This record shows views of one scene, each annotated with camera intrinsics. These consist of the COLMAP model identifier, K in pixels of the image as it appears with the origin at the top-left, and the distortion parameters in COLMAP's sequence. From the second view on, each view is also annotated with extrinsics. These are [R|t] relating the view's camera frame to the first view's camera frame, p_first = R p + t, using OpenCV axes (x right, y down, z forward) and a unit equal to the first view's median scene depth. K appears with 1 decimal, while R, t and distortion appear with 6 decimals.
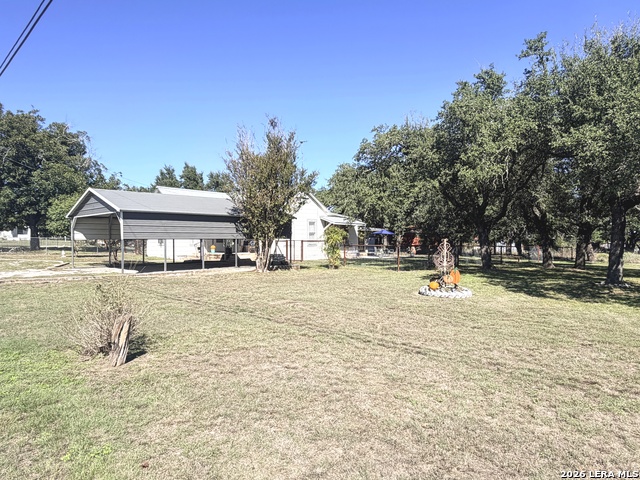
lens RADIAL K [[403.5, 0, 320.0], [0, 403.5, 240.0], [0, 0, 1]] dist [-0.024810, 0.001212]
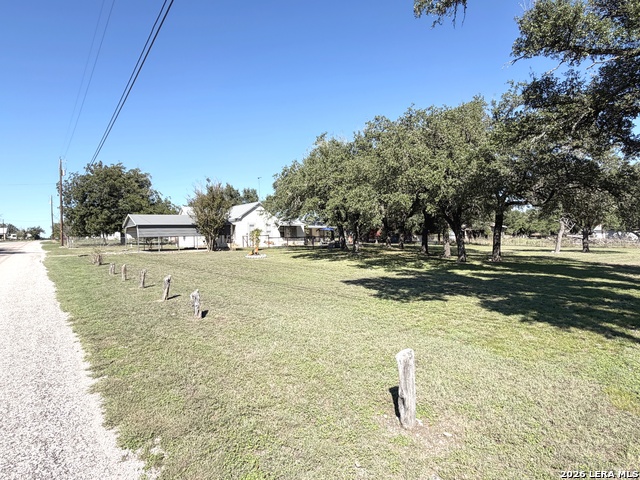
lens RADIAL K [[362.6, 0, 321.7], [0, 362.6, 242.5], [0, 0, 1]] dist [0.003749, 0.000897]
pose [[0.983399, -0.018542, -0.180505, 0.417973], [0.022438, 0.999557, 0.019569, 0.005694], [0.180062, -0.023295, 0.983379, -0.395973]]
